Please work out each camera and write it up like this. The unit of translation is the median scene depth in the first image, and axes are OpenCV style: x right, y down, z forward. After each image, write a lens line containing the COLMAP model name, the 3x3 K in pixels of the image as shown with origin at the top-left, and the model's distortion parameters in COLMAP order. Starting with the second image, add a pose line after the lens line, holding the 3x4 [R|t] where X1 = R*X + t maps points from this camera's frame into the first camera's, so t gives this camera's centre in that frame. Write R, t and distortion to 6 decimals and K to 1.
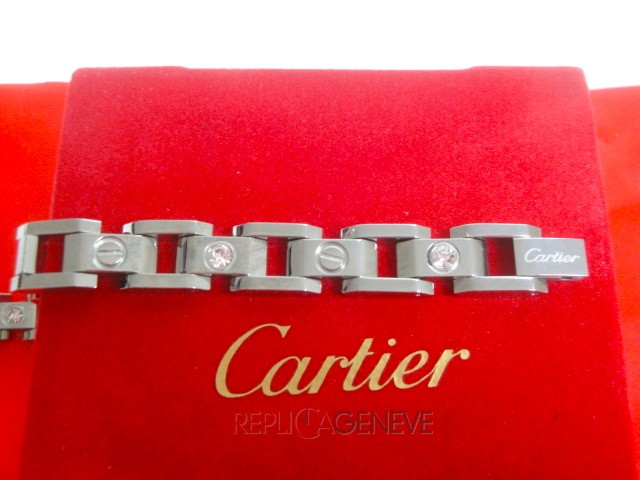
lens RADIAL K [[715.6, 0, 320.0], [0, 715.6, 240.0], [0, 0, 1]] dist [-0.098890, 0.272801]
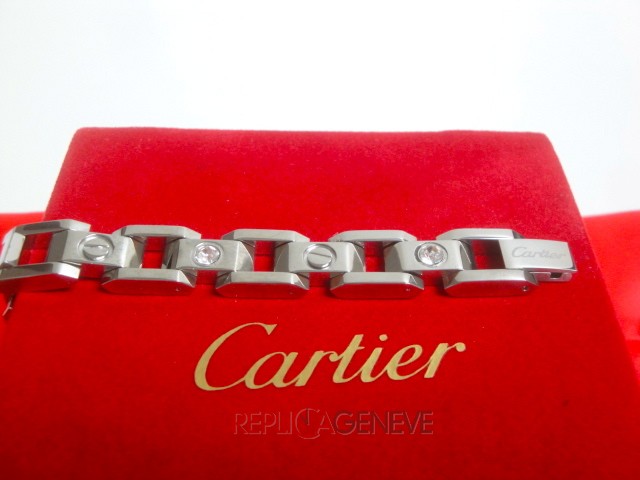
lens RADIAL K [[715.6, 0, 320.0], [0, 715.6, 240.0], [0, 0, 1]] dist [-0.098890, 0.272801]
pose [[0.999550, 0.005315, 0.029529, -0.012445], [0.007154, 0.913576, -0.406605, 0.412613], [-0.029138, 0.406633, 0.913127, 0.081705]]
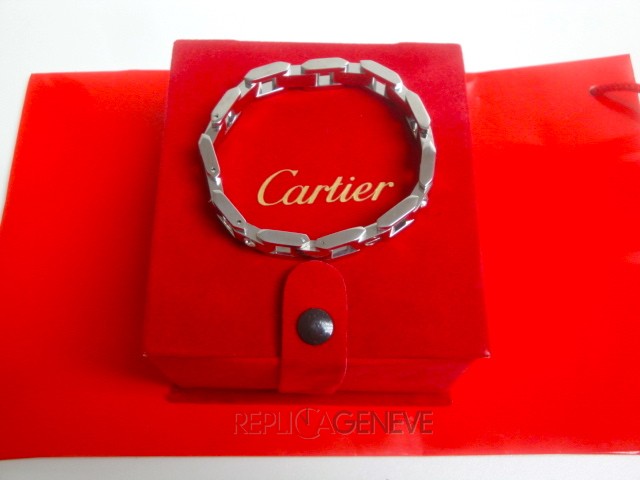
lens RADIAL K [[715.6, 0, 320.0], [0, 715.6, 240.0], [0, 0, 1]] dist [-0.098890, 0.272801]
pose [[0.999481, 0.007603, 0.031295, -0.041826], [-0.005410, 0.997561, -0.069586, 0.436449], [-0.031748, 0.069381, 0.997085, -0.856616]]
